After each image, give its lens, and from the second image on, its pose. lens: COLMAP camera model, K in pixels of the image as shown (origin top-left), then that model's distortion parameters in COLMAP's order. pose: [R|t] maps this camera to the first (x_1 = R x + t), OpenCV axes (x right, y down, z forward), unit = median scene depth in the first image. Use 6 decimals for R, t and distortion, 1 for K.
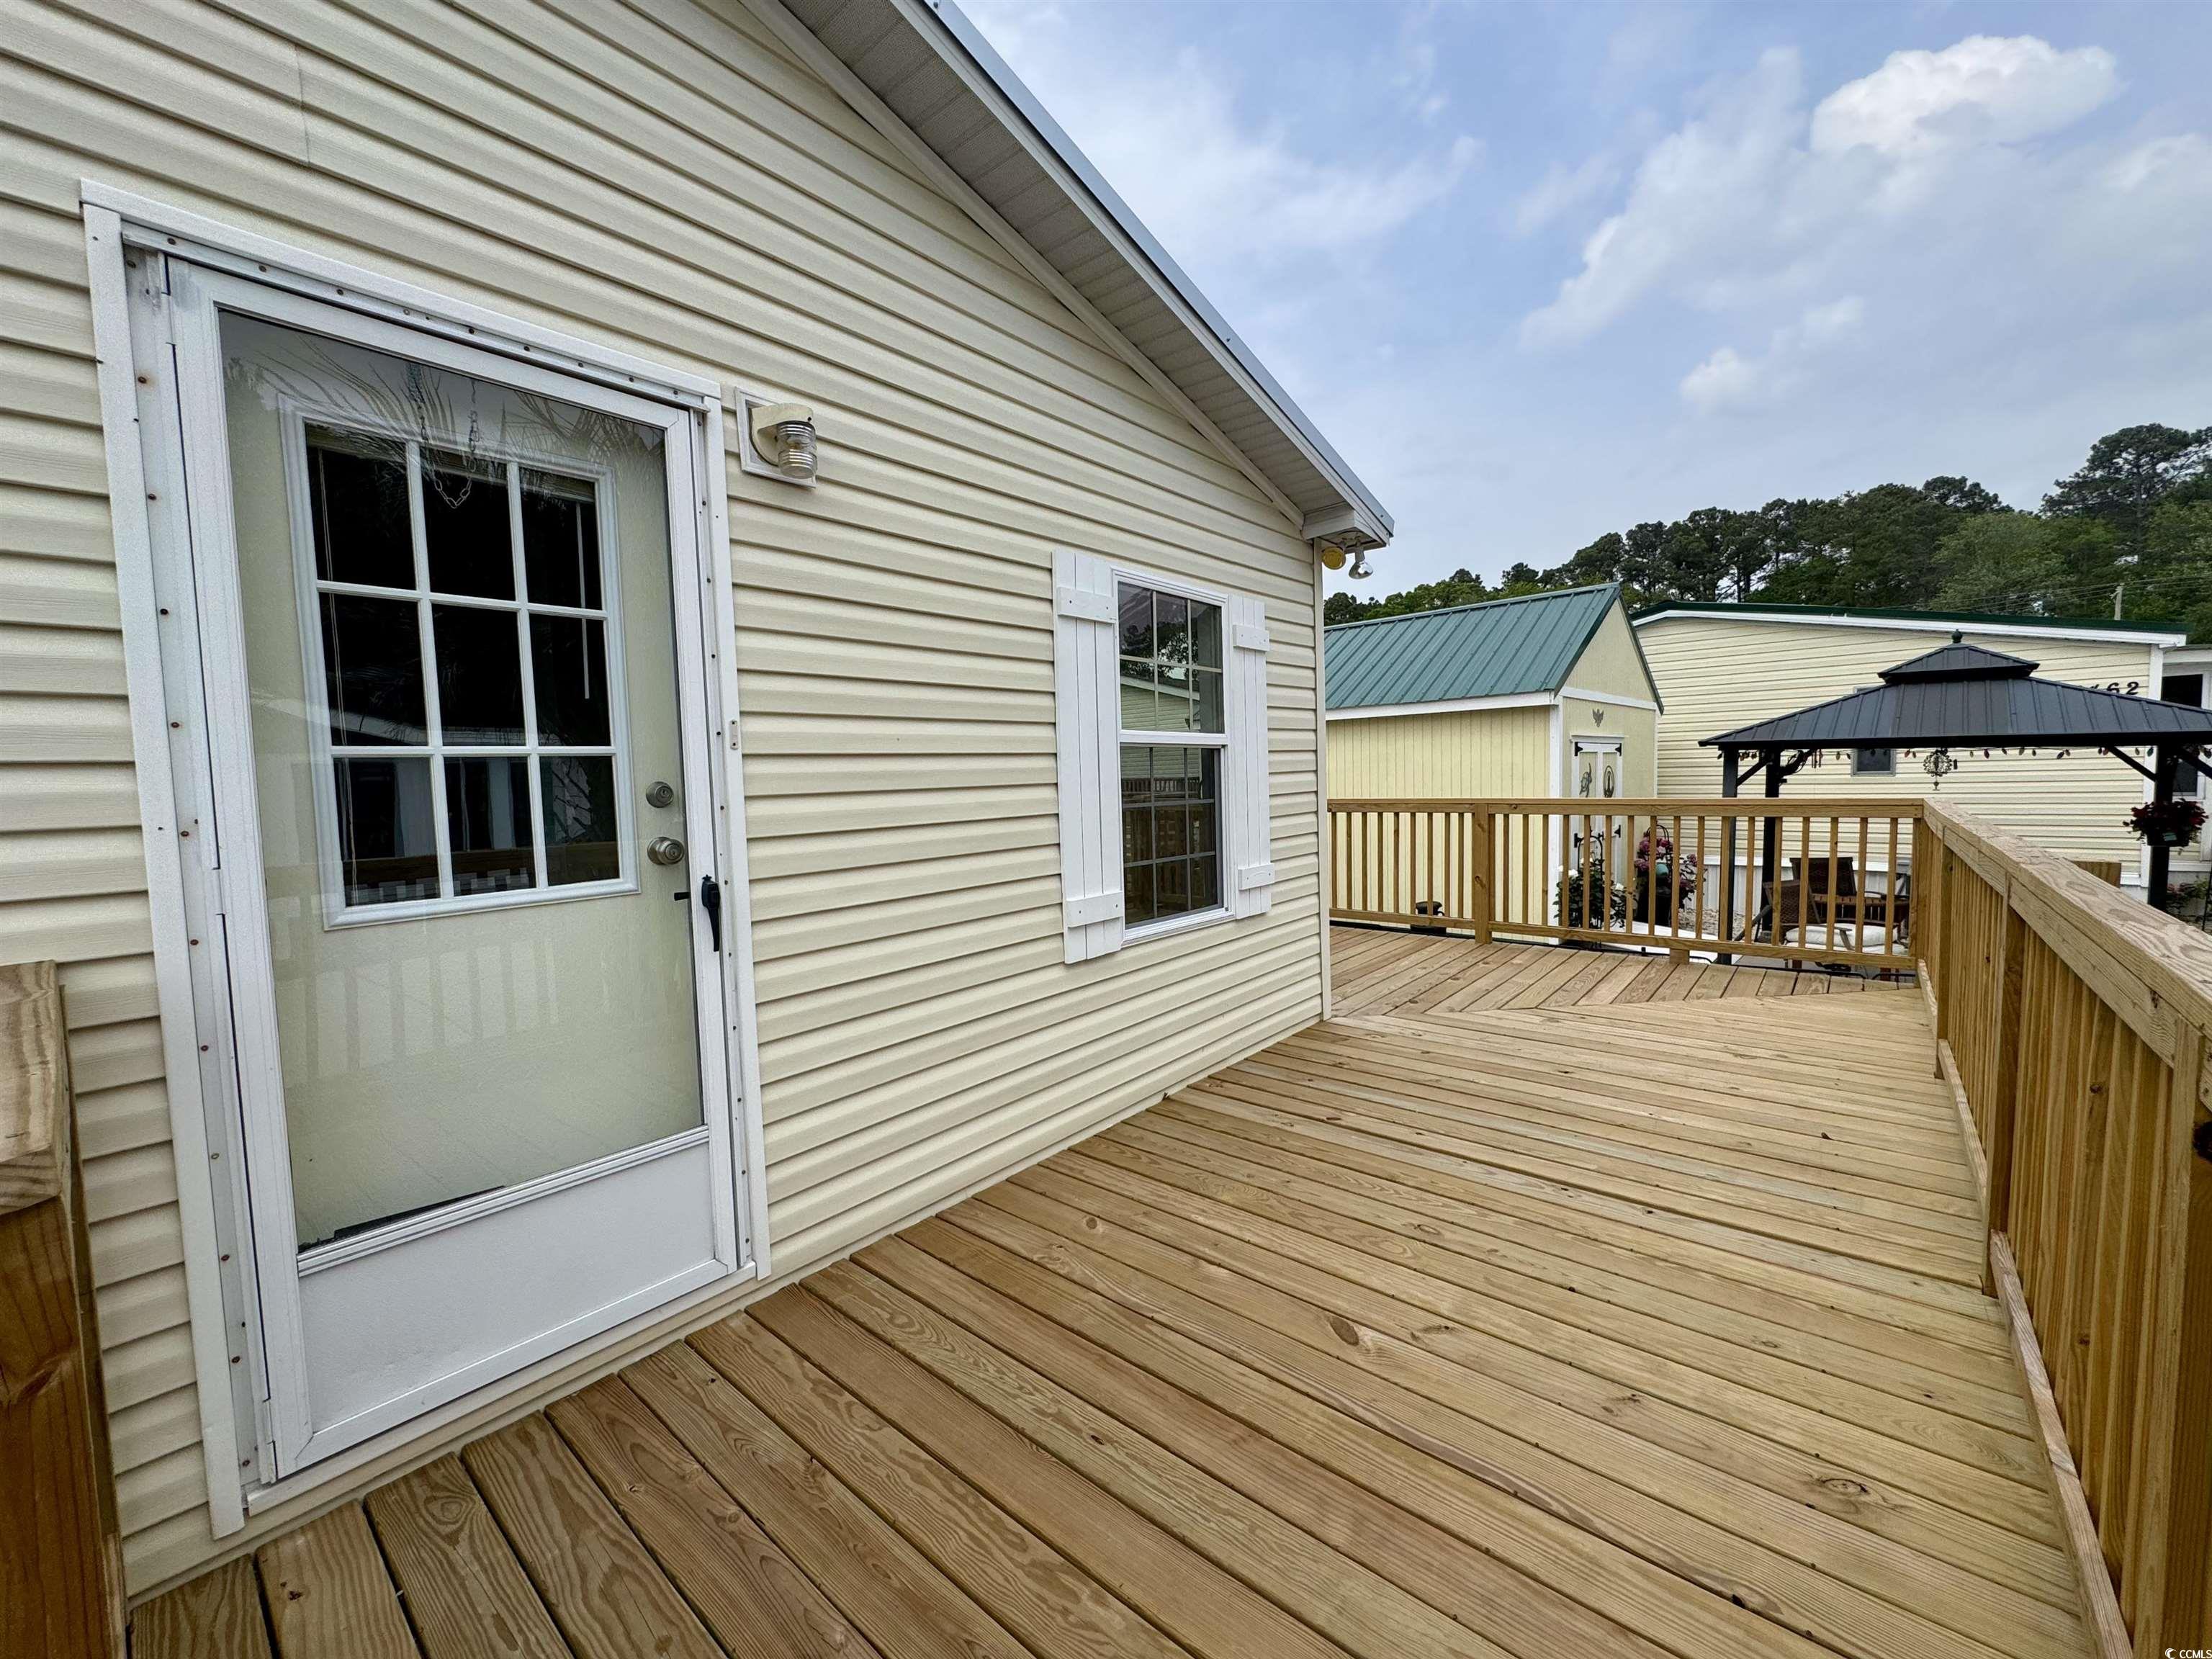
lens RADIAL K [[876.9, 0, 1077.0], [0, 876.9, 837.5], [0, 0, 1]] dist [-0.000671, -0.000020]
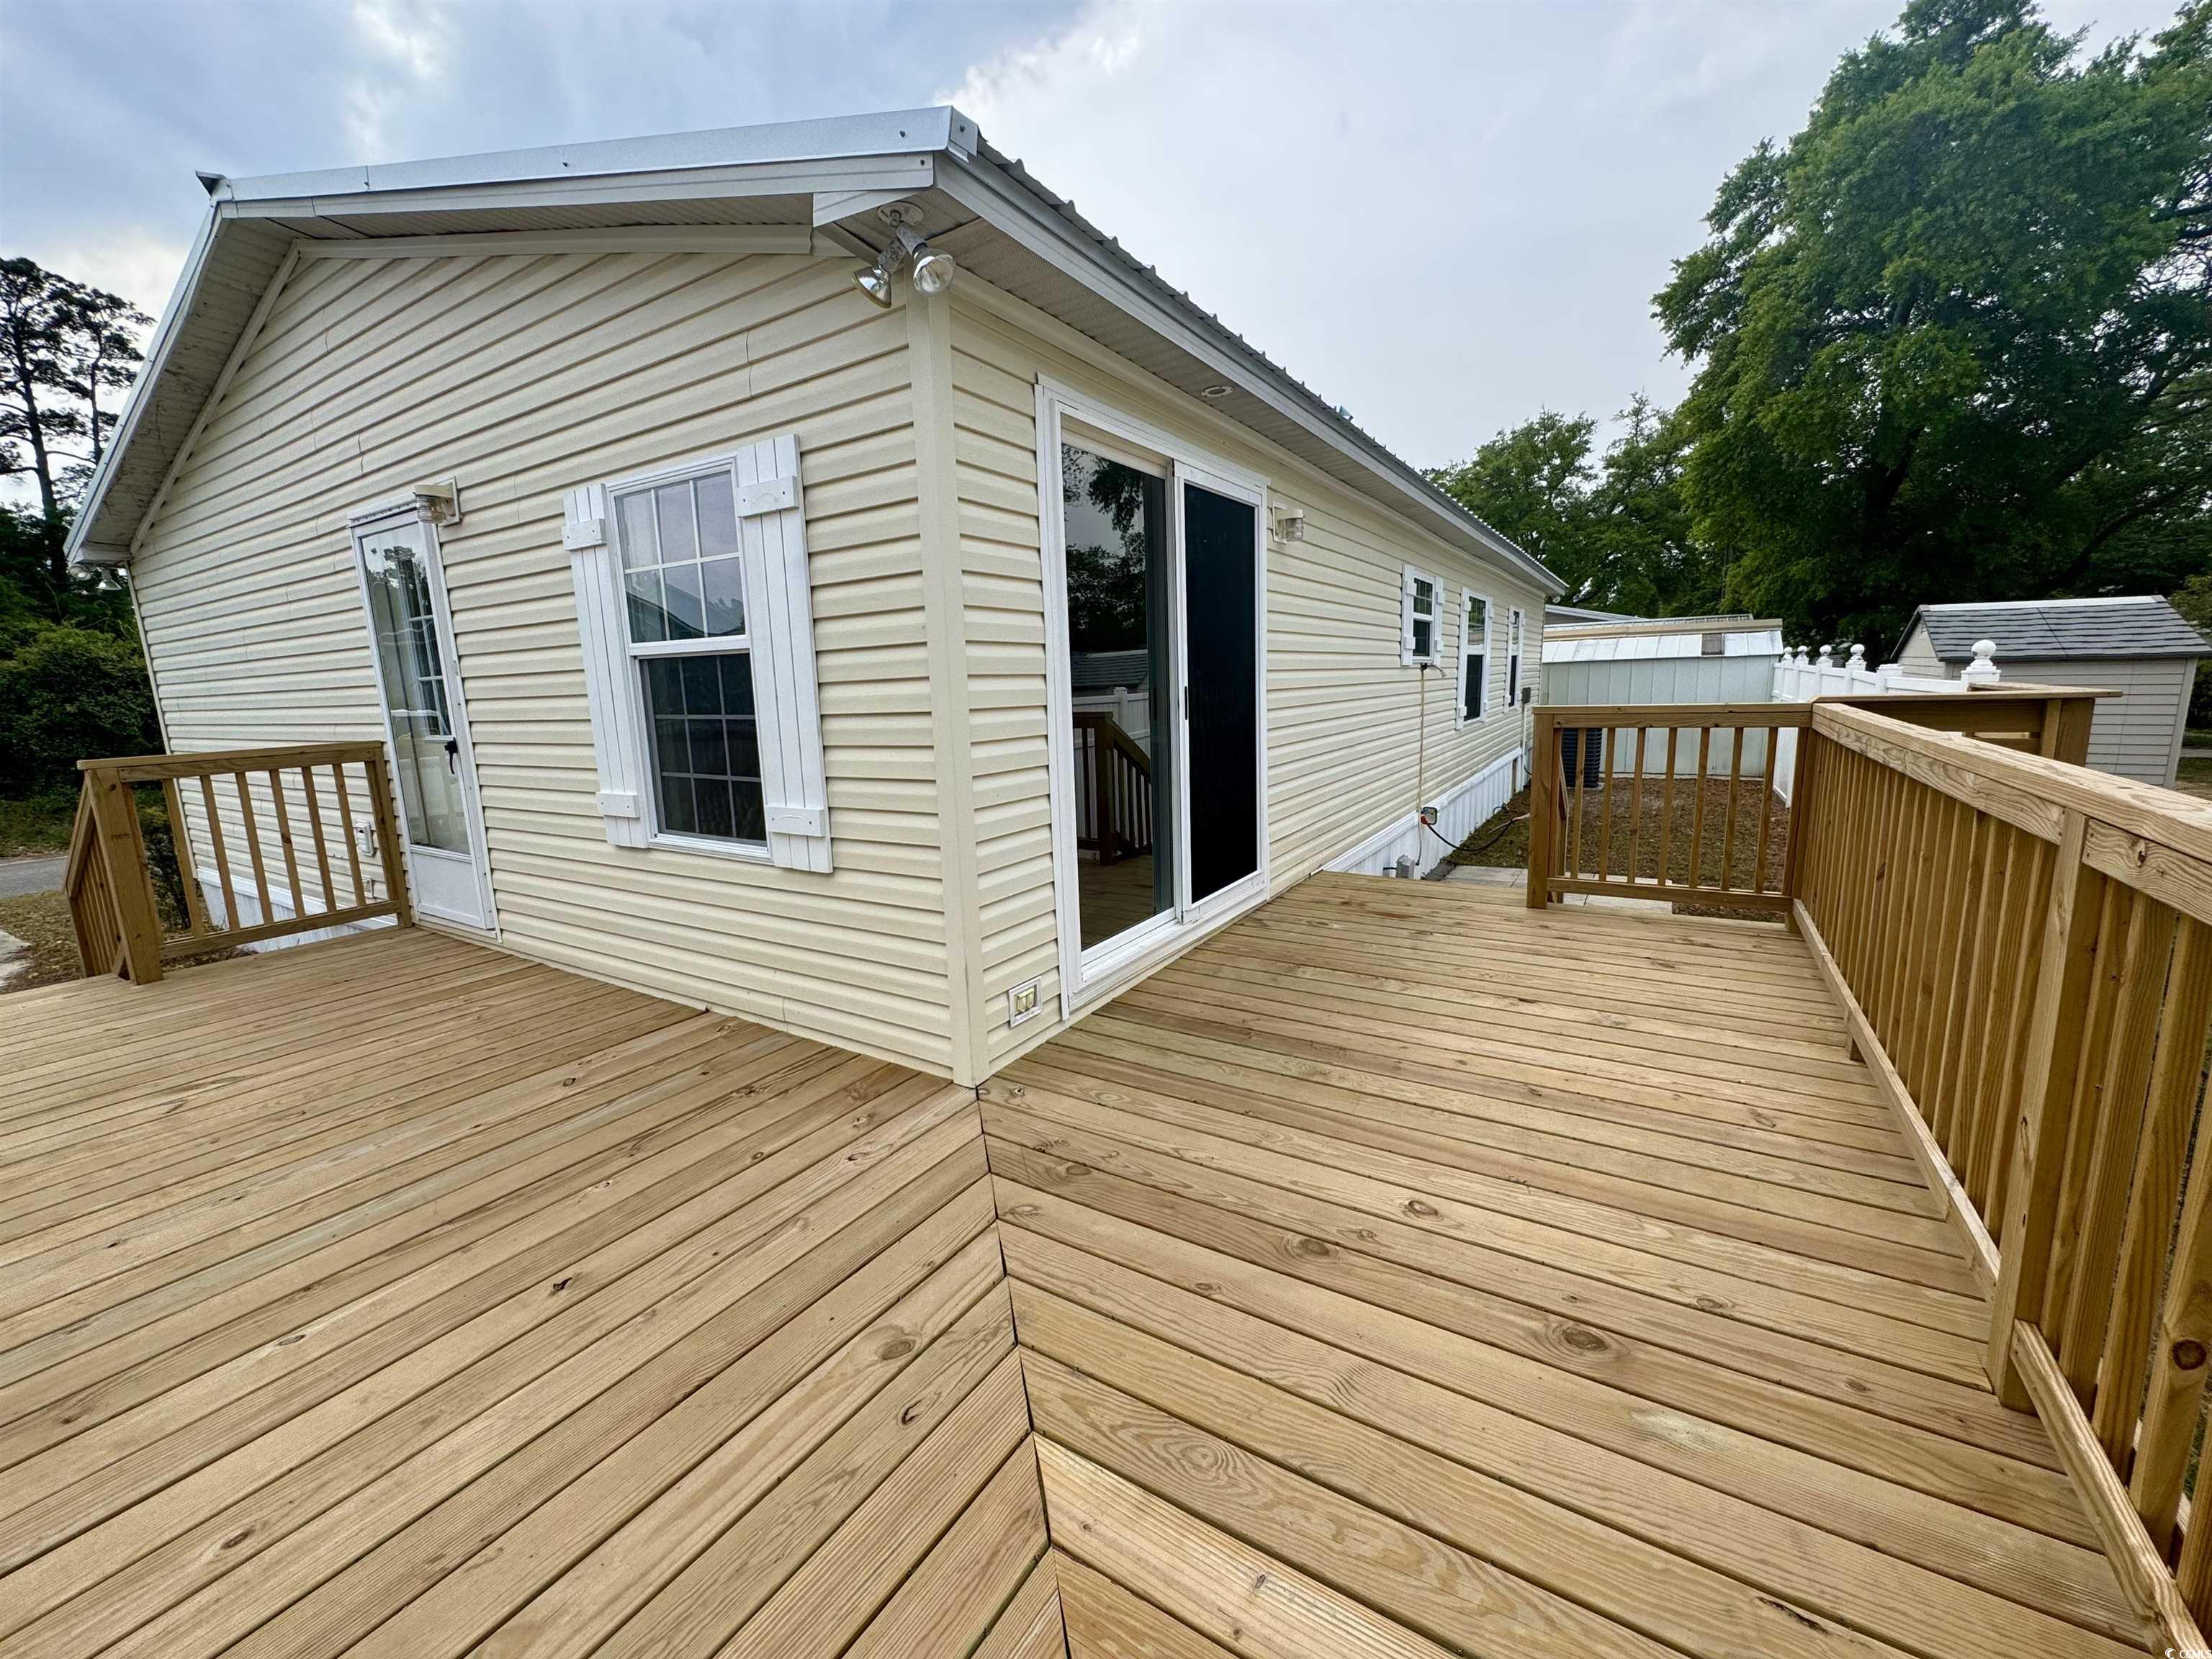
lens RADIAL K [[884.3, 0, 1106.0], [0, 884.3, 829.5], [0, 0, 1]] dist [0.021244, 0.000110]
pose [[0.156358, 0.197457, -0.967762, 1.089088], [-0.038648, 0.980286, 0.193768, -0.119172], [0.986944, 0.007105, 0.160907, 1.247376]]
